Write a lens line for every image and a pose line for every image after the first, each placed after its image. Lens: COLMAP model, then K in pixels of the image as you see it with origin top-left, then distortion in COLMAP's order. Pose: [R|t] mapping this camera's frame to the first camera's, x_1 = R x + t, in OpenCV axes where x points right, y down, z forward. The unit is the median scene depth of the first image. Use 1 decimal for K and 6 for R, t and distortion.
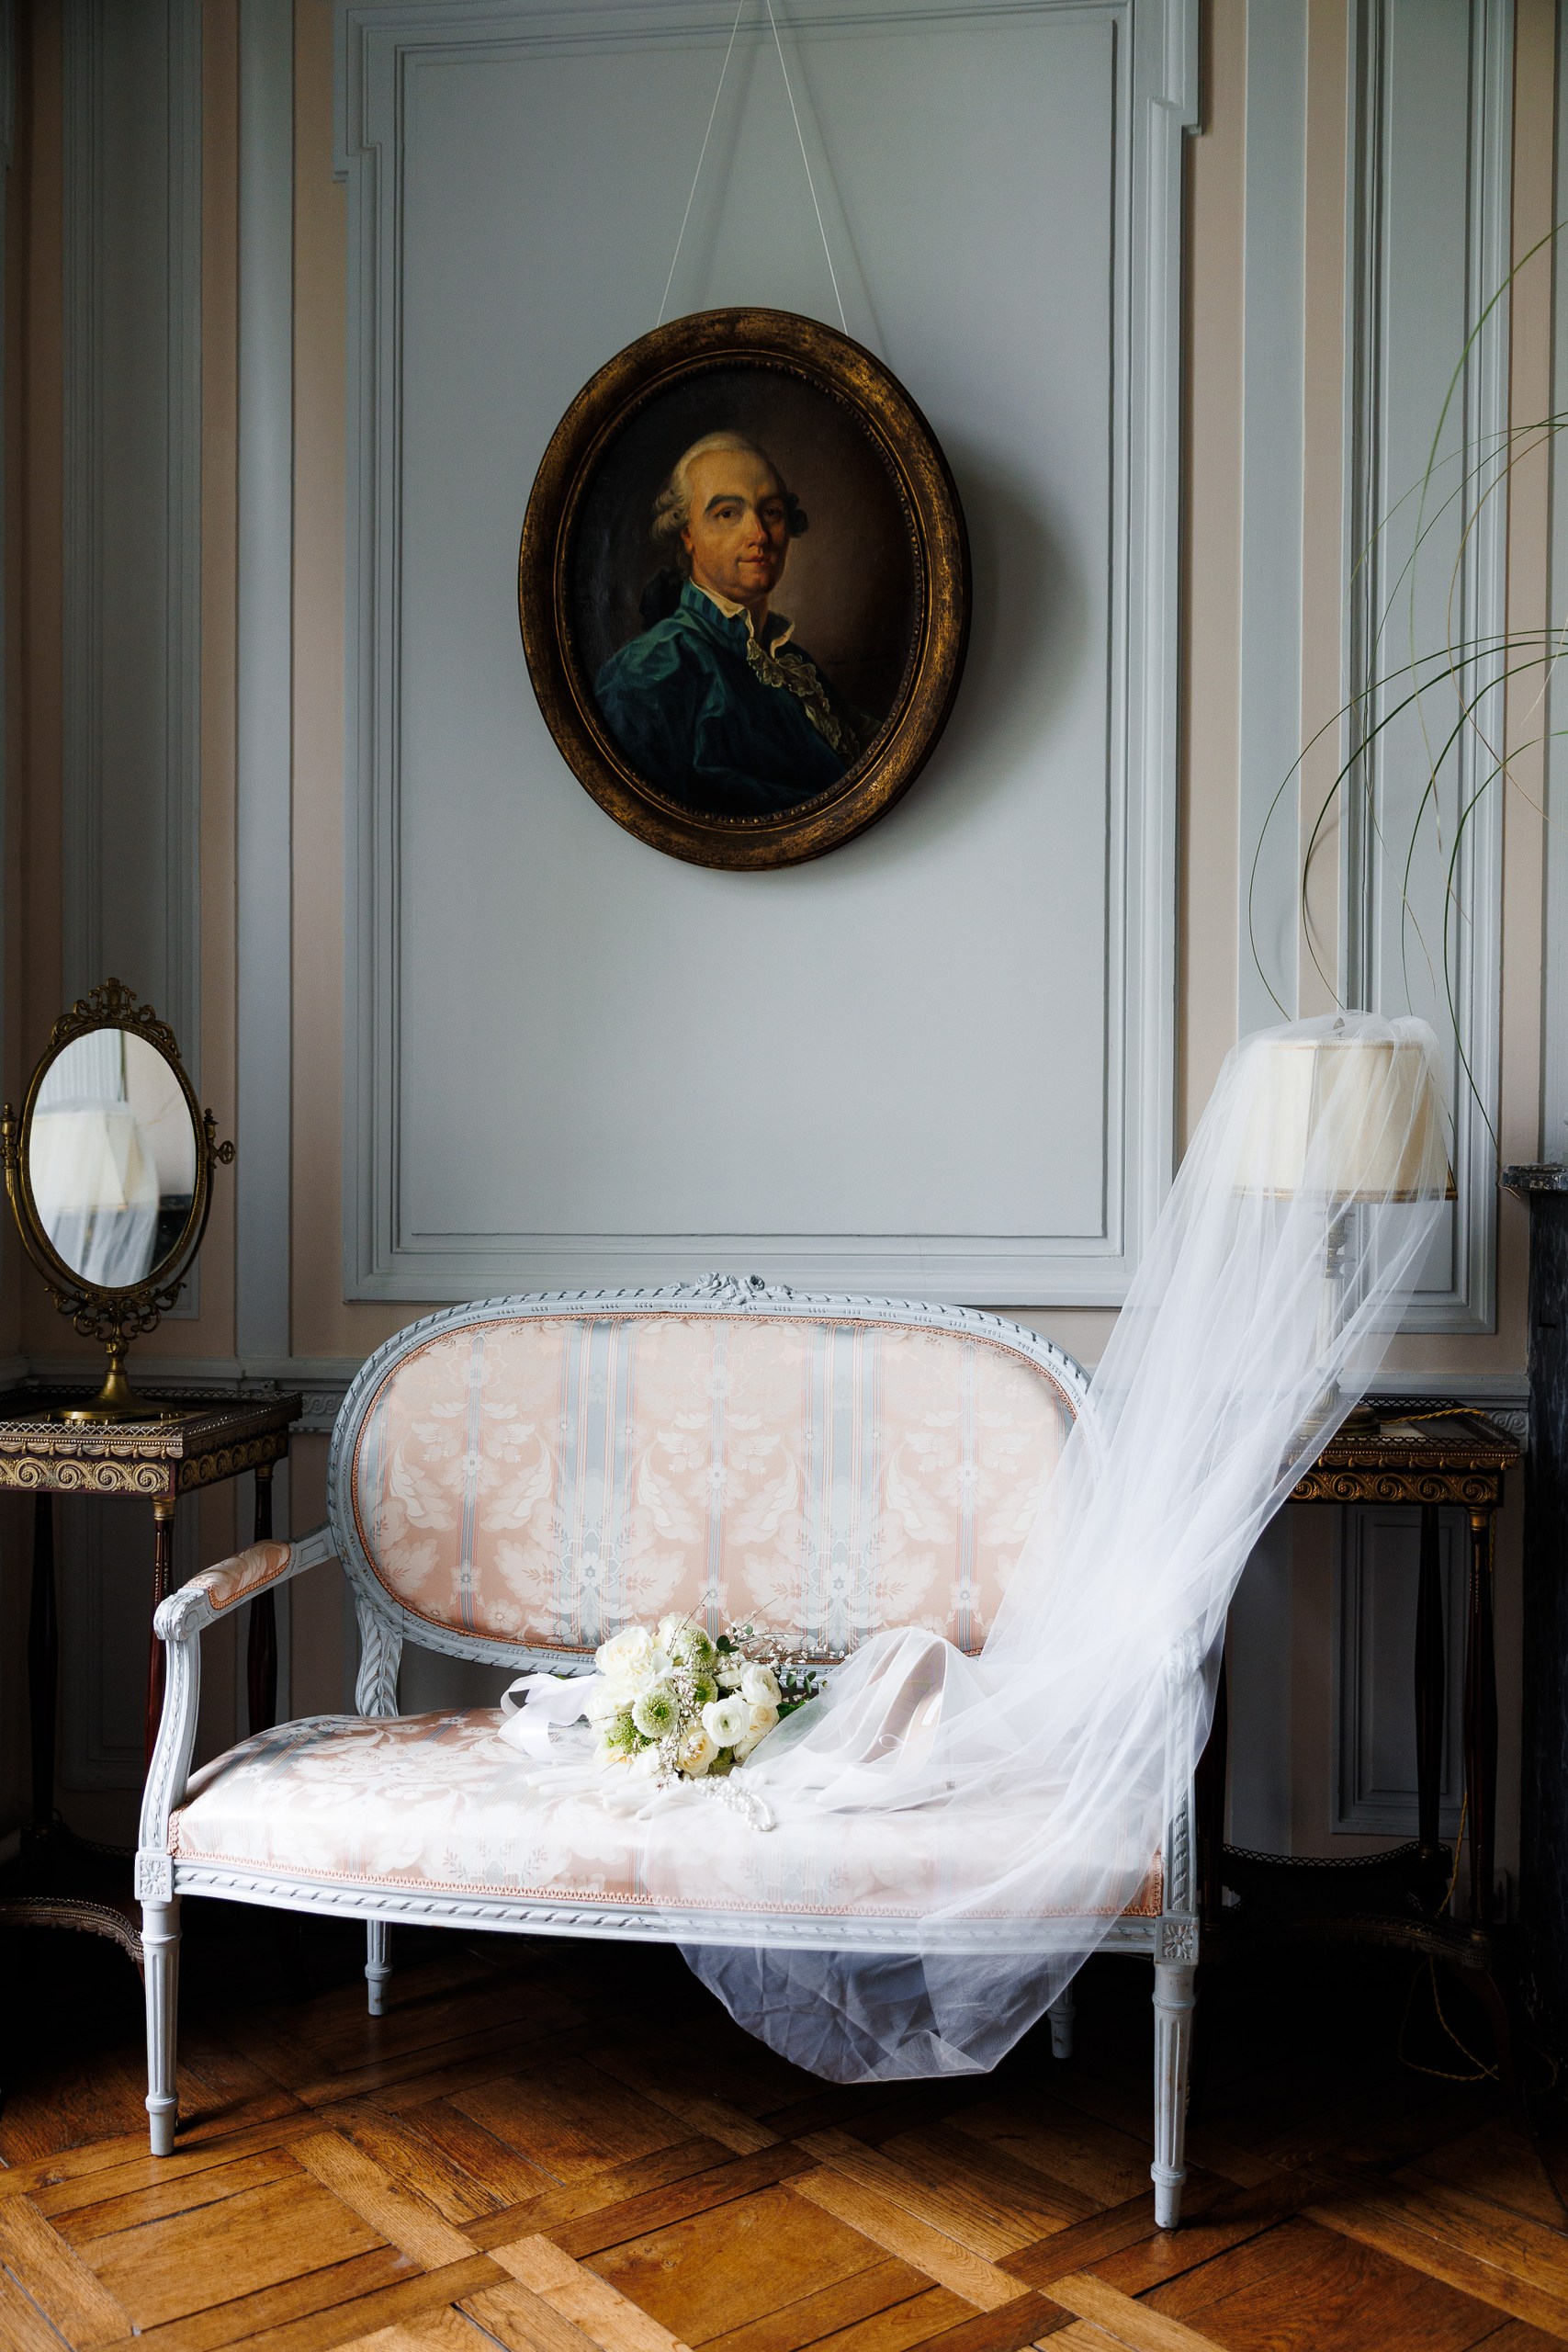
lens RADIAL K [[2177.0, 0, 780.2], [0, 2177.0, 1154.3], [0, 0, 1]] dist [-0.033684, 0.182583]
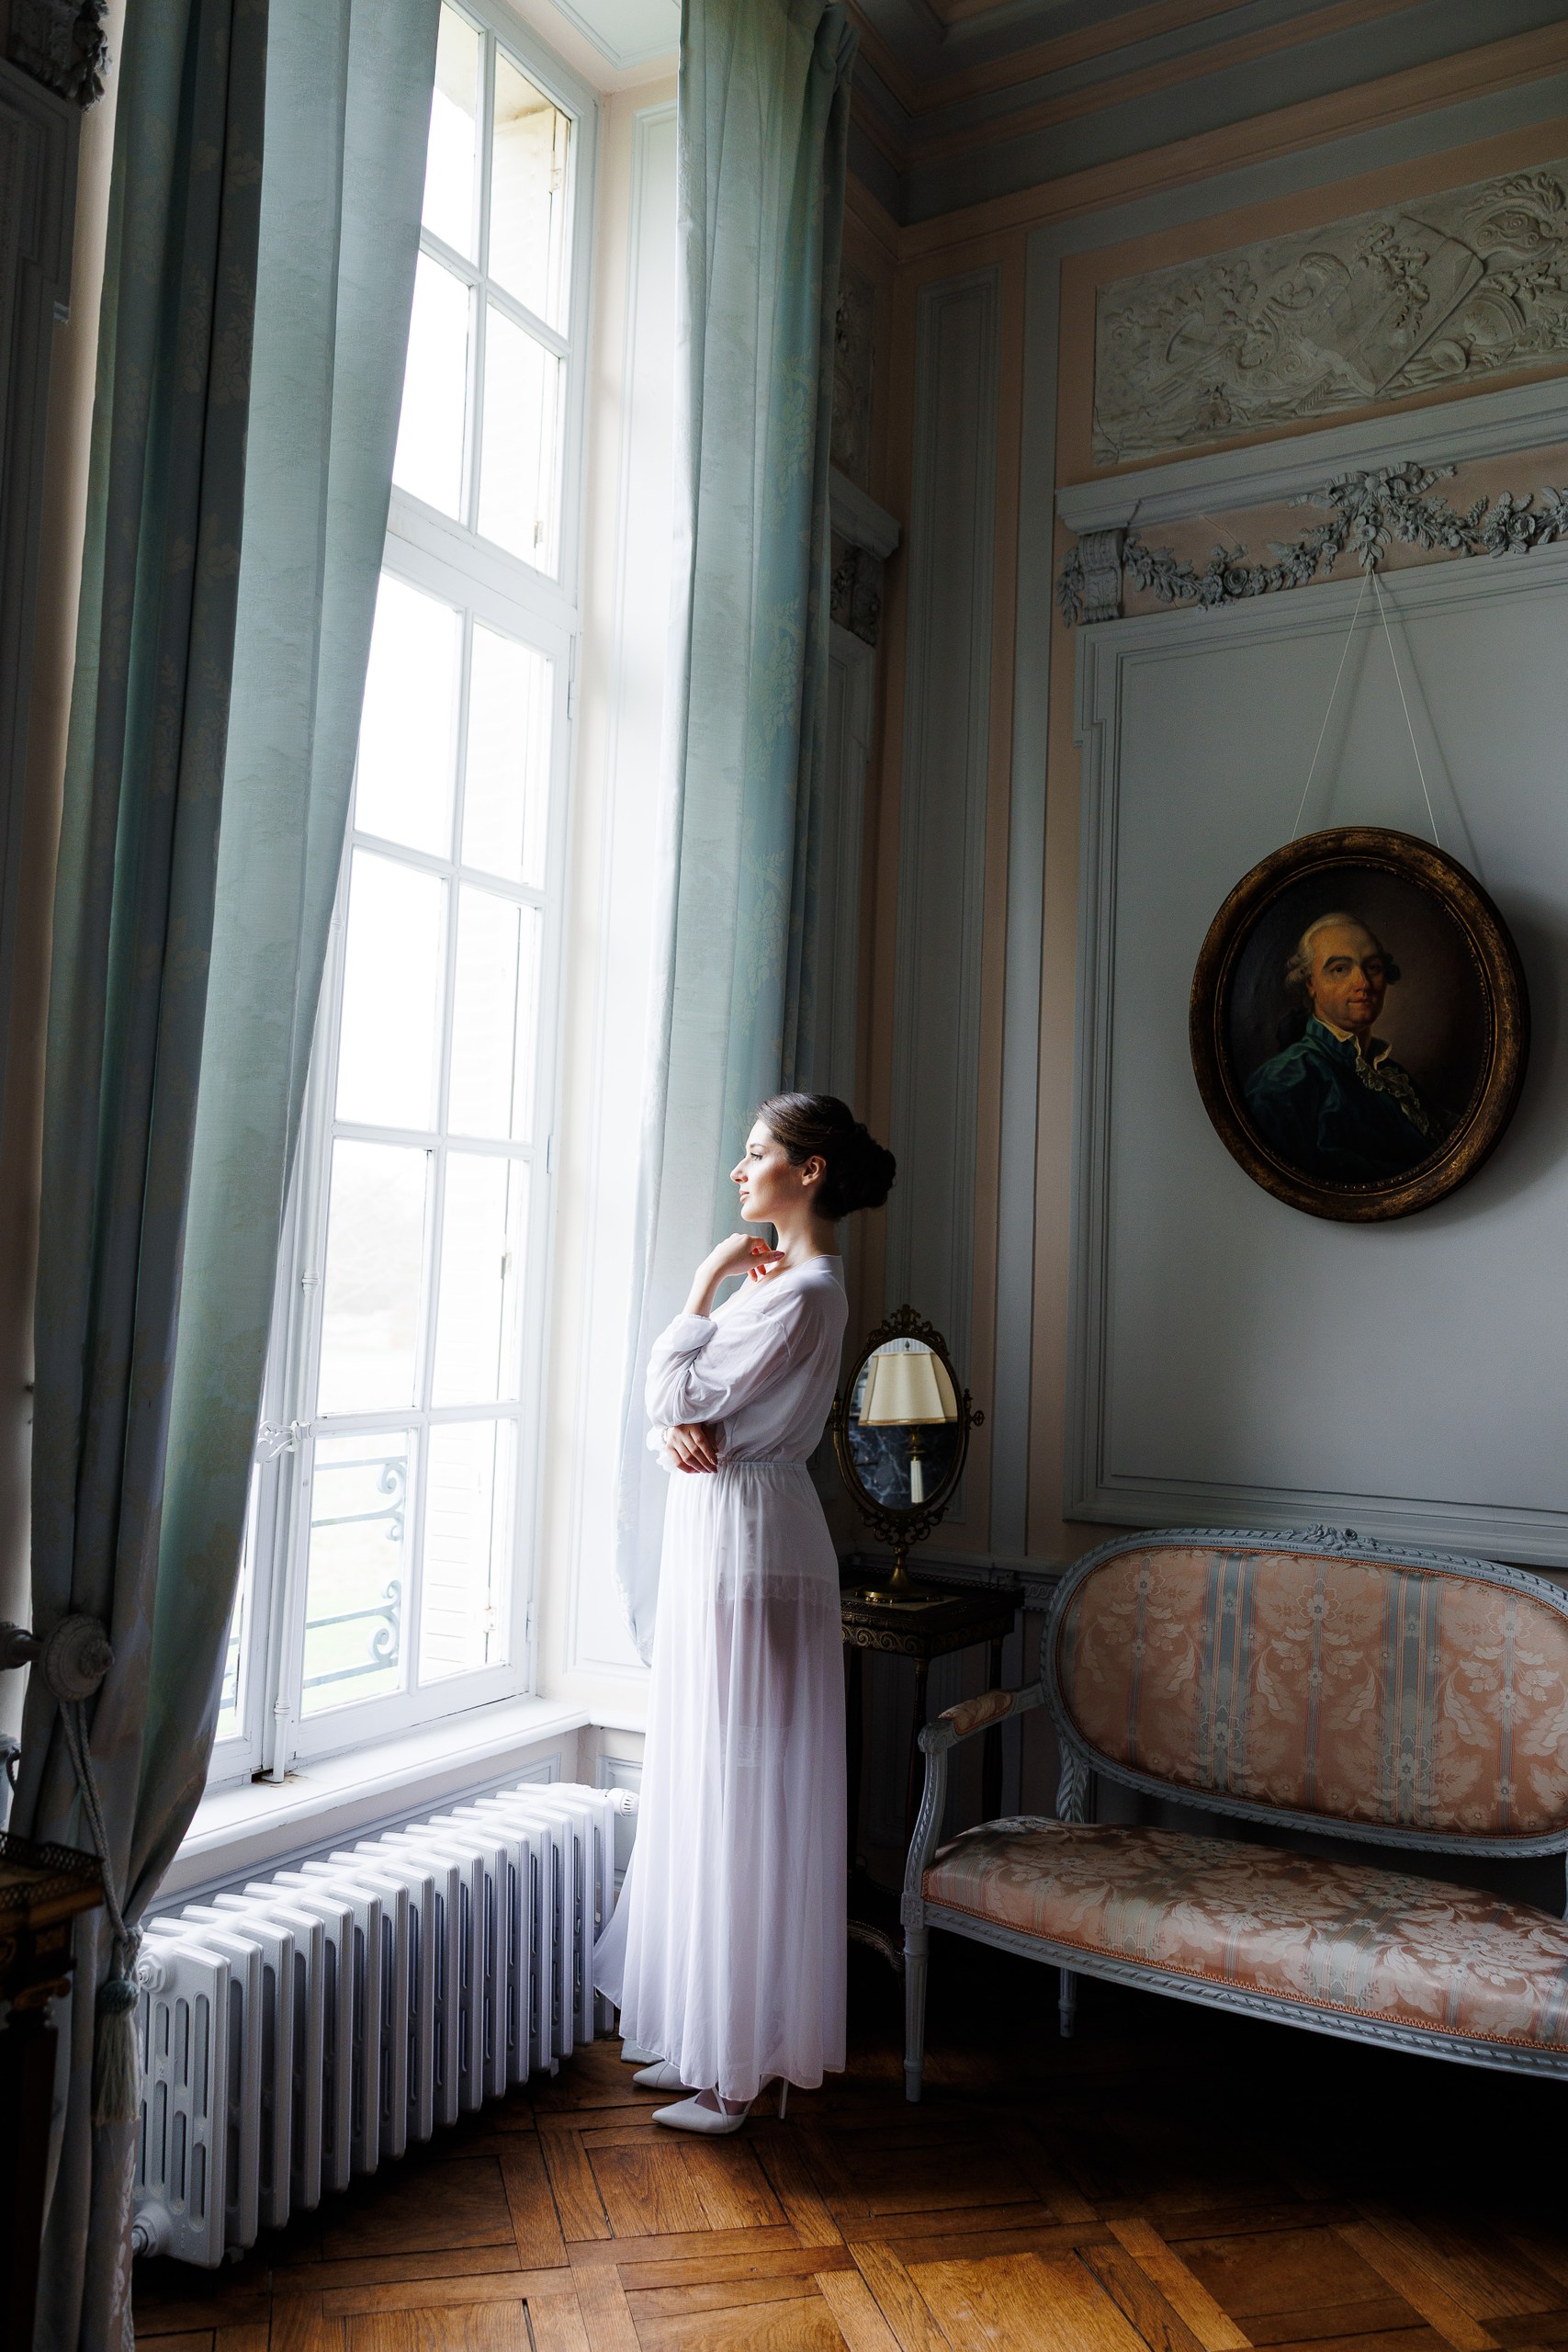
lens RADIAL K [[1839.7, 0, 784.0], [0, 1839.7, 1176.0], [0, 0, 1]] dist [0.020751, -0.011217]
pose [[0.919119, -0.000244, -0.393980, 0.117021], [-0.029762, 0.997099, -0.070050, -0.072907], [0.392855, 0.076110, 0.916446, -0.214024]]
